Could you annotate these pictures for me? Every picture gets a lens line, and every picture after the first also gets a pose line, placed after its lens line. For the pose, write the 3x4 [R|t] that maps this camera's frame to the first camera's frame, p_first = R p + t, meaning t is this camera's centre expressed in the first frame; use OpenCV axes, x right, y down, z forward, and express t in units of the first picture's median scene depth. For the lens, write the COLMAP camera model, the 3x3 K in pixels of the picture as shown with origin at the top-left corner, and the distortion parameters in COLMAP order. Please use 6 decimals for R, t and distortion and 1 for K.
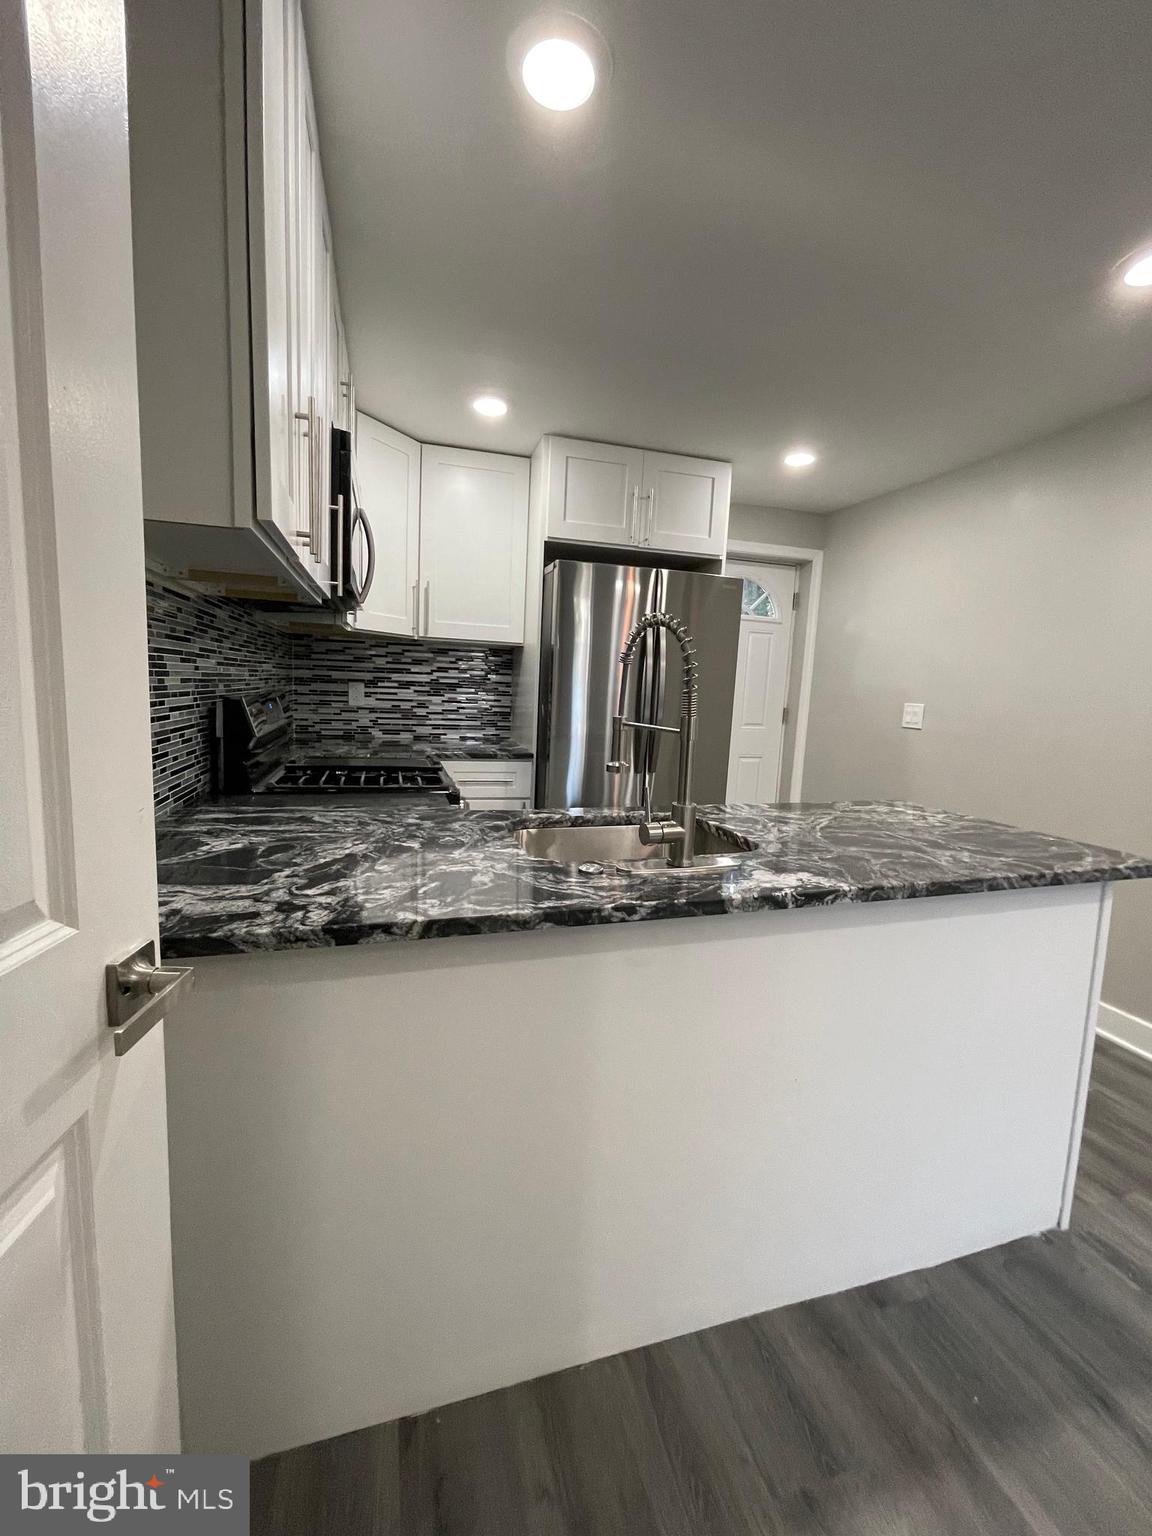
lens RADIAL K [[629.3, 0, 572.7], [0, 629.3, 768.0], [0, 0, 1]] dist [-0.001530, 0.001068]
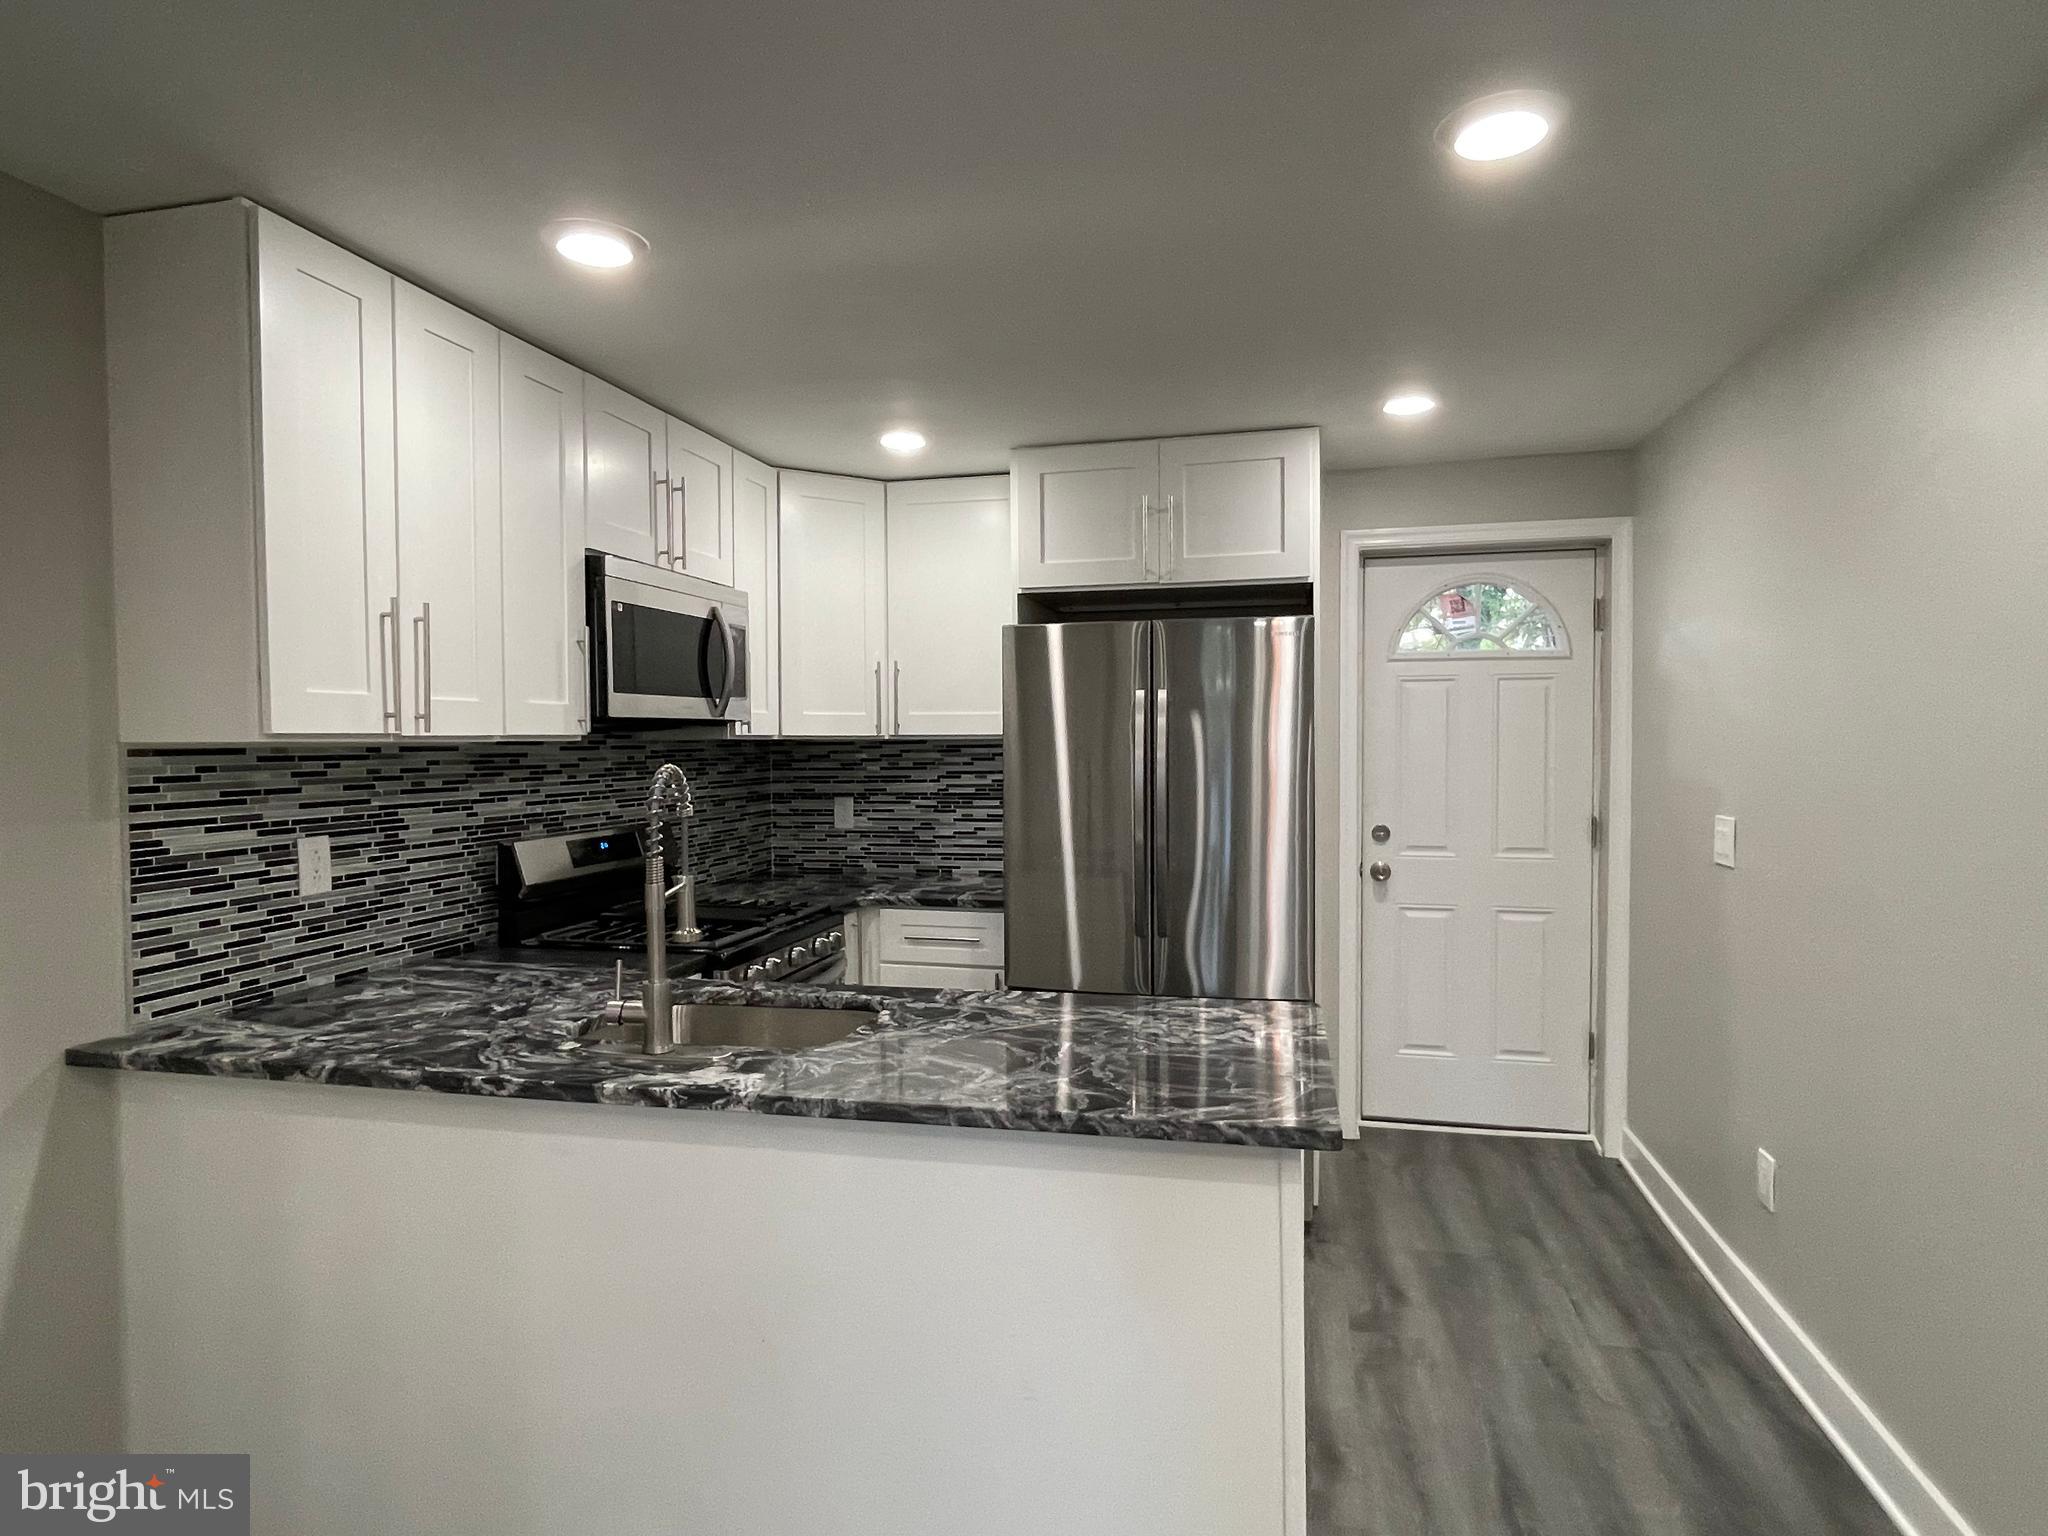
lens RADIAL K [[1146.4, 0, 1016.9], [0, 1146.4, 773.5], [0, 0, 1]] dist [-0.001269, -0.003308]
pose [[0.864838, -0.031900, -0.501037, 0.520377], [-0.023982, 0.994215, -0.104695, -0.028038], [0.501478, 0.102559, 0.859070, -0.059616]]
